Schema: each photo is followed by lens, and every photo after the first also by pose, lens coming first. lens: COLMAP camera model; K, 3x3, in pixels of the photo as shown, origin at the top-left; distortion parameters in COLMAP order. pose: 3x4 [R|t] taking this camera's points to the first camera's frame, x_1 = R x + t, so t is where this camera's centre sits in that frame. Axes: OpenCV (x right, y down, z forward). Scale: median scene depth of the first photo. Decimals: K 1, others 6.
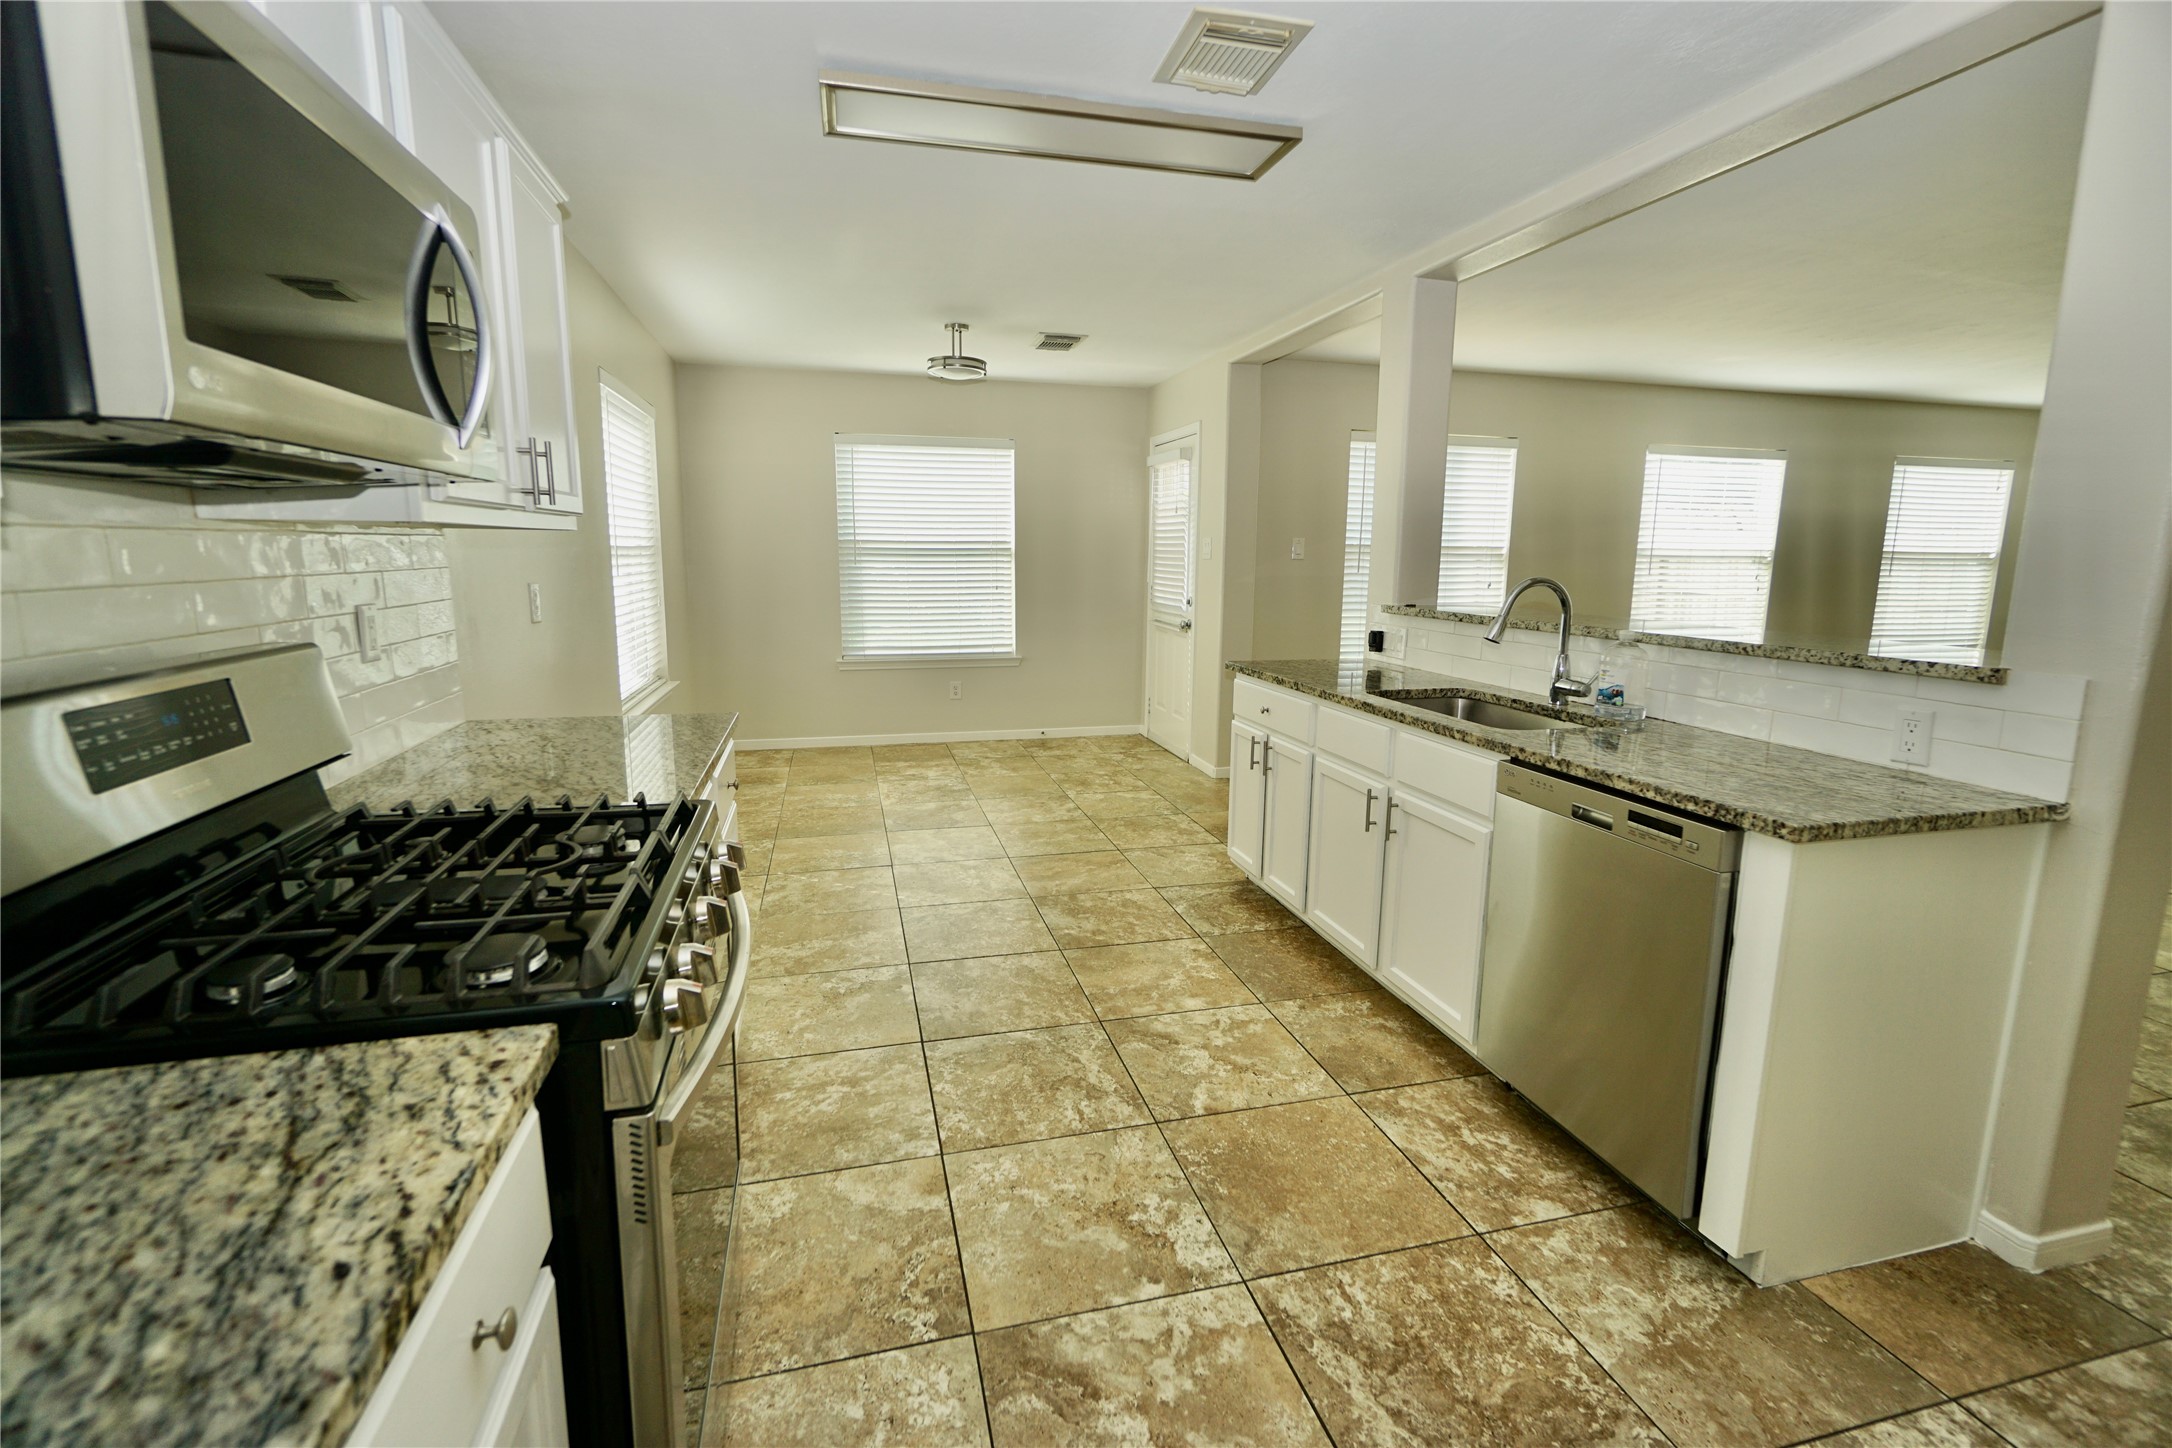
lens RADIAL K [[940.1, 0, 1080.8], [0, 940.1, 721.1], [0, 0, 1]] dist [-0.009707, 0.001741]
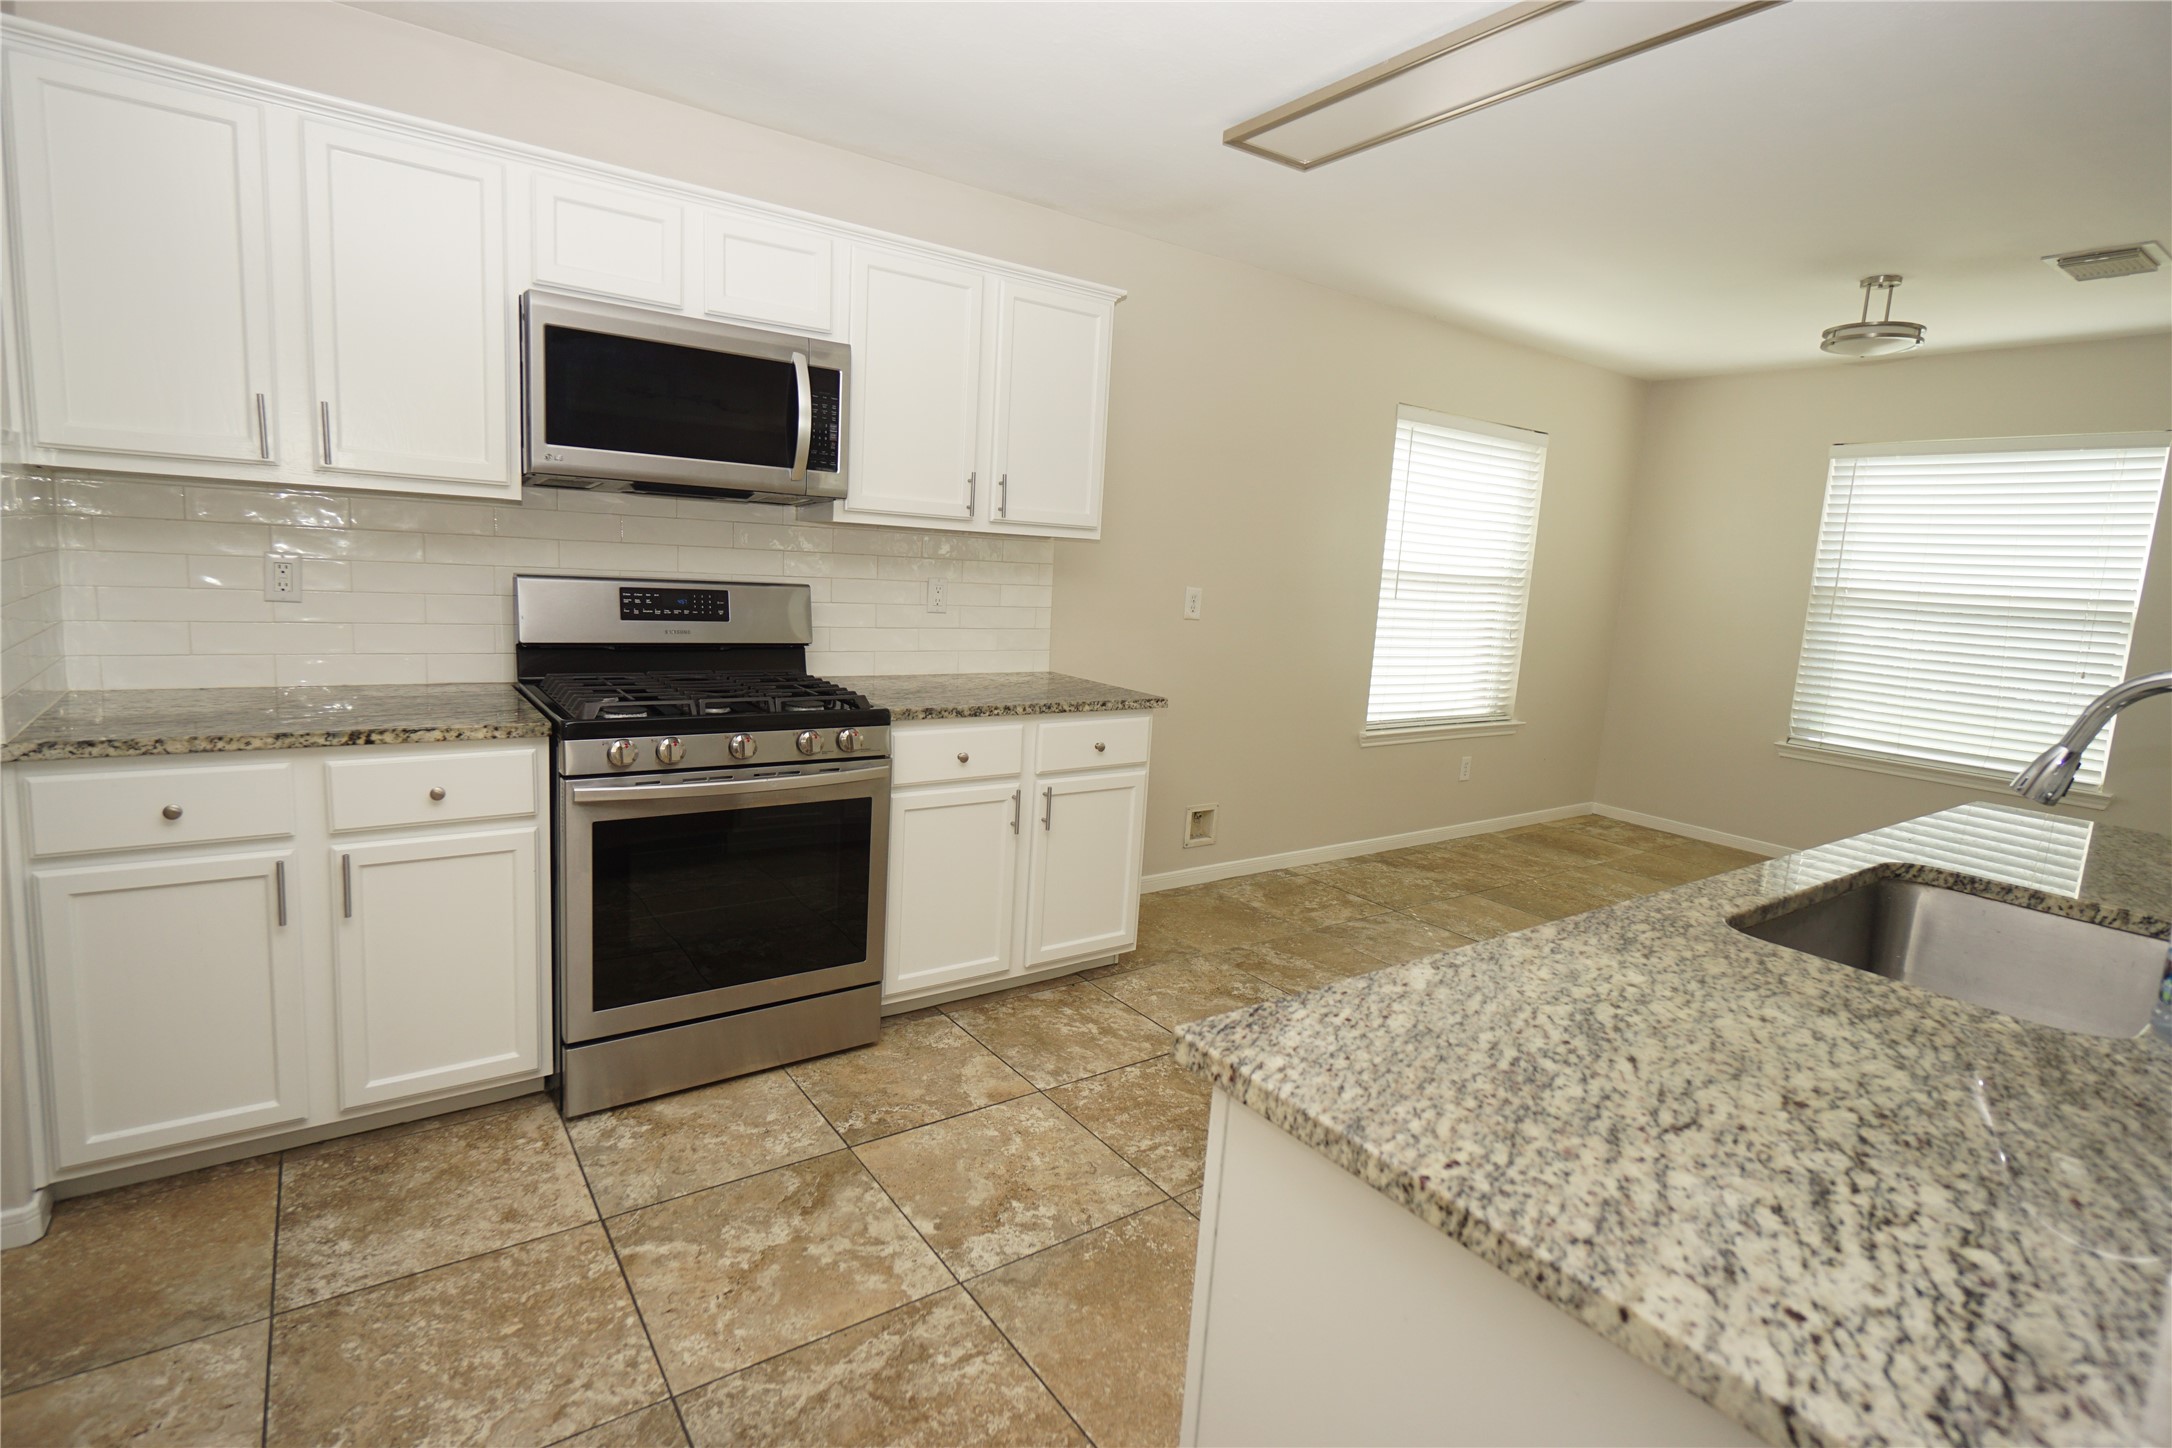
lens RADIAL K [[1062.1, 0, 1089.8], [0, 1062.1, 715.0], [0, 0, 1]] dist [-0.004990, 0.001585]
pose [[0.358030, 0.155739, -0.920630, 1.111738], [-0.223360, 0.971650, 0.077506, -0.095095], [0.906601, 0.177883, 0.382666, 0.568016]]
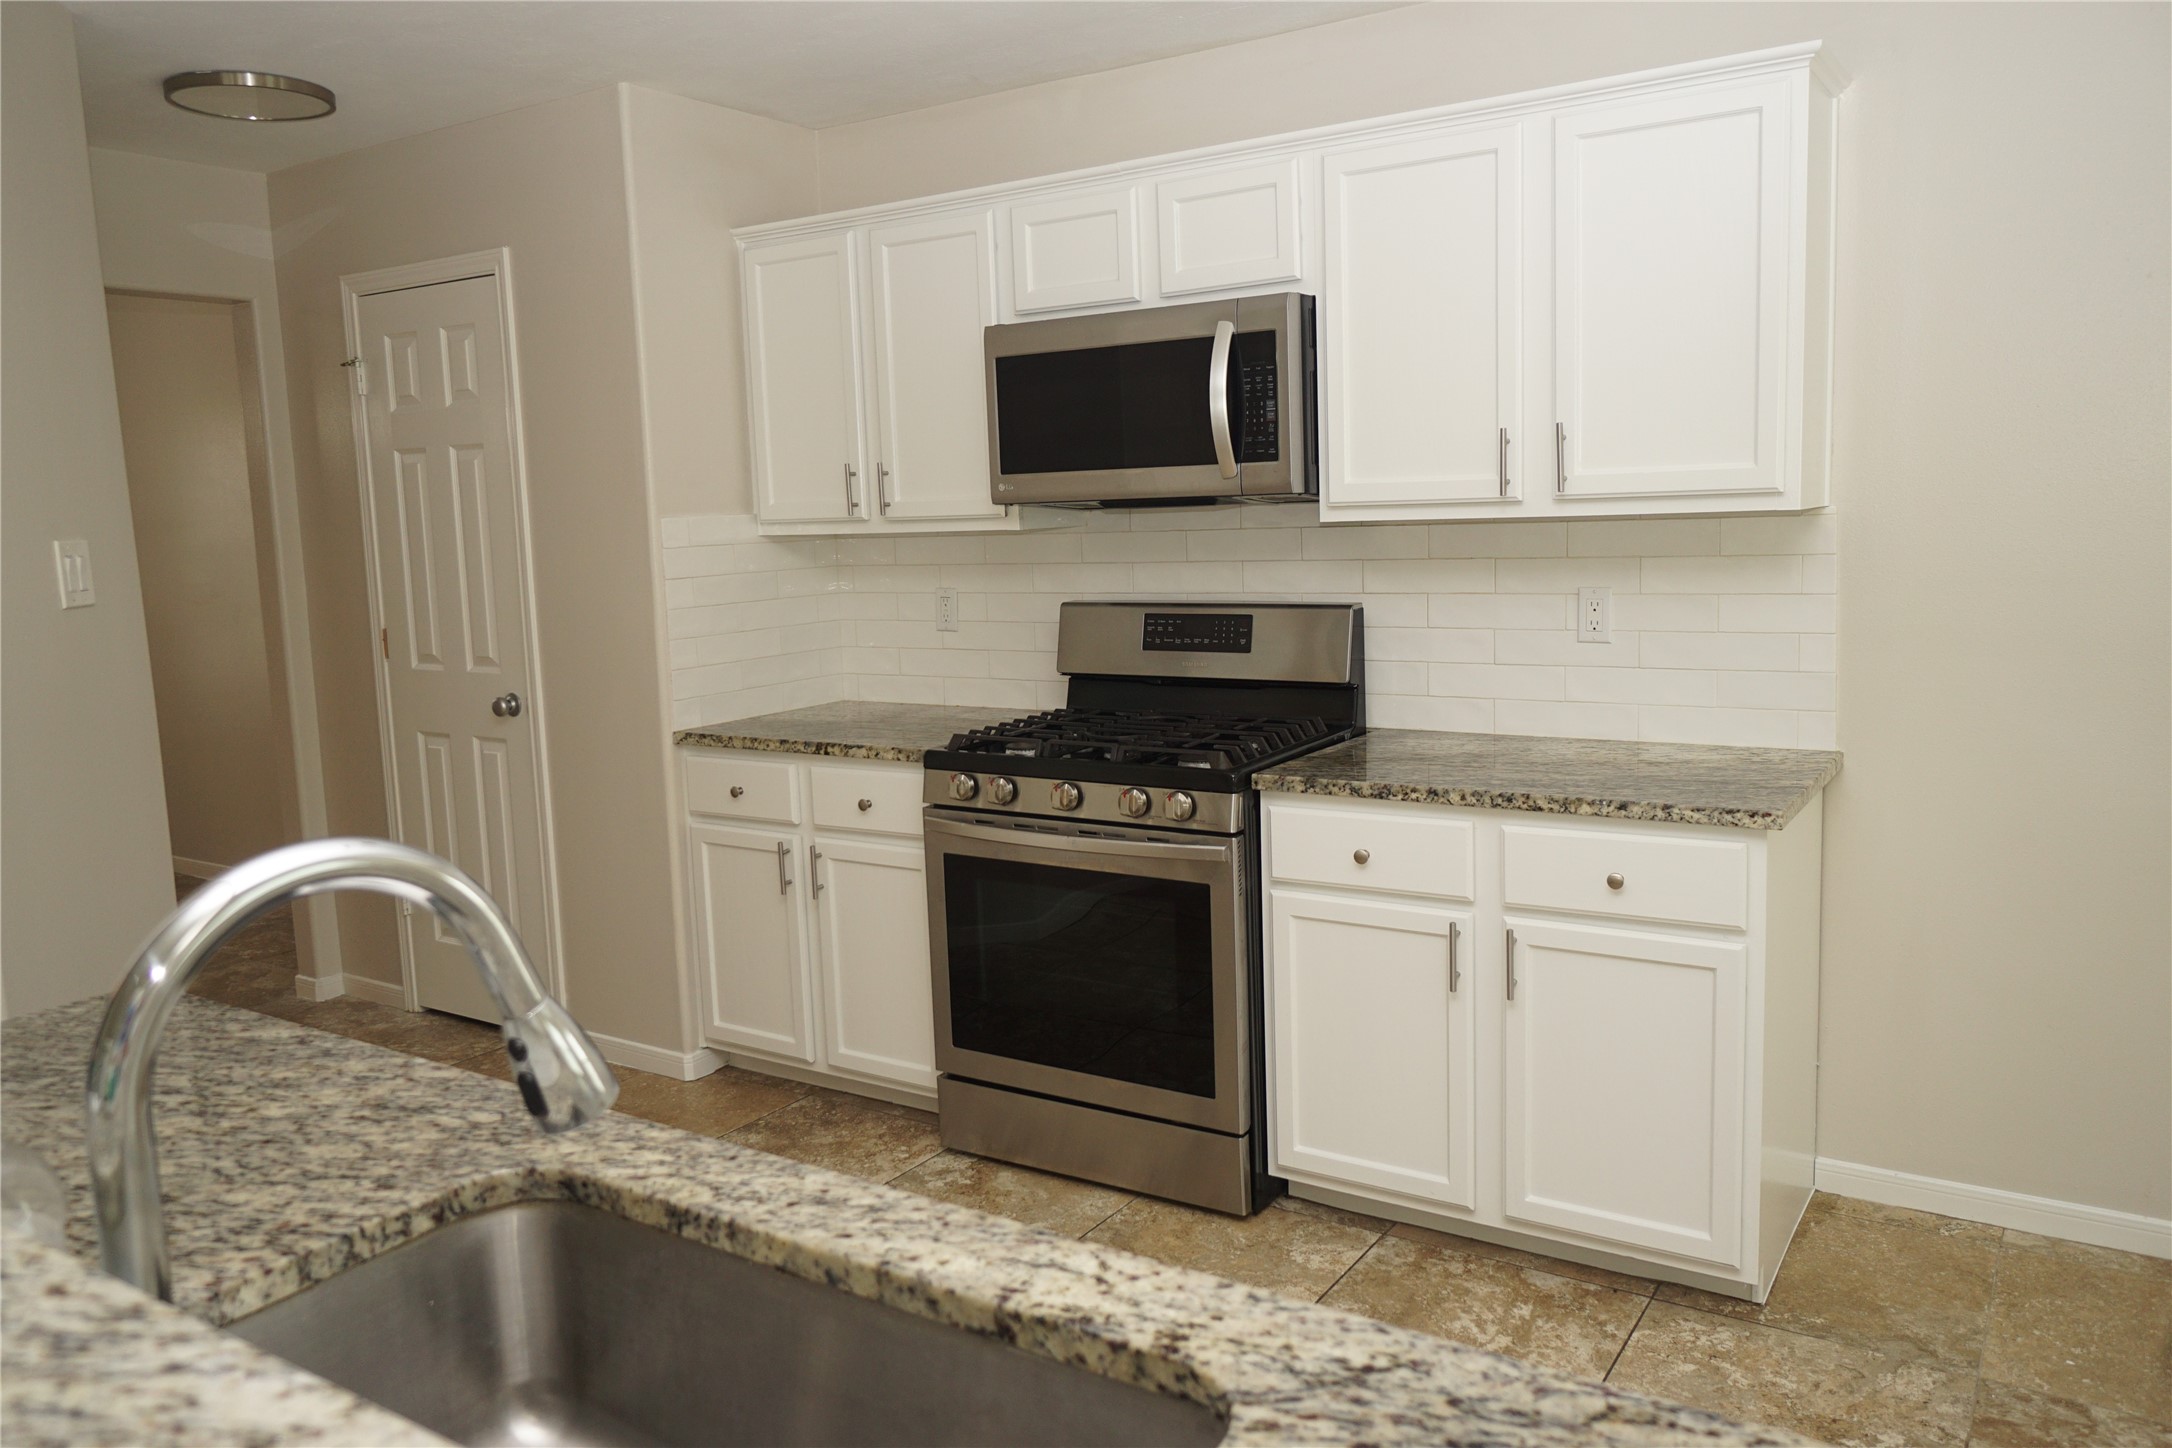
lens RADIAL K [[1591.8, 0, 1087.2], [0, 1591.8, 716.6], [0, 0, 1]] dist [-0.009487, -0.001485]
pose [[-0.748523, 0.105982, -0.654585, 0.852515], [-0.089348, 0.962024, 0.257929, -0.397887], [0.657062, 0.251552, -0.710627, 1.942283]]
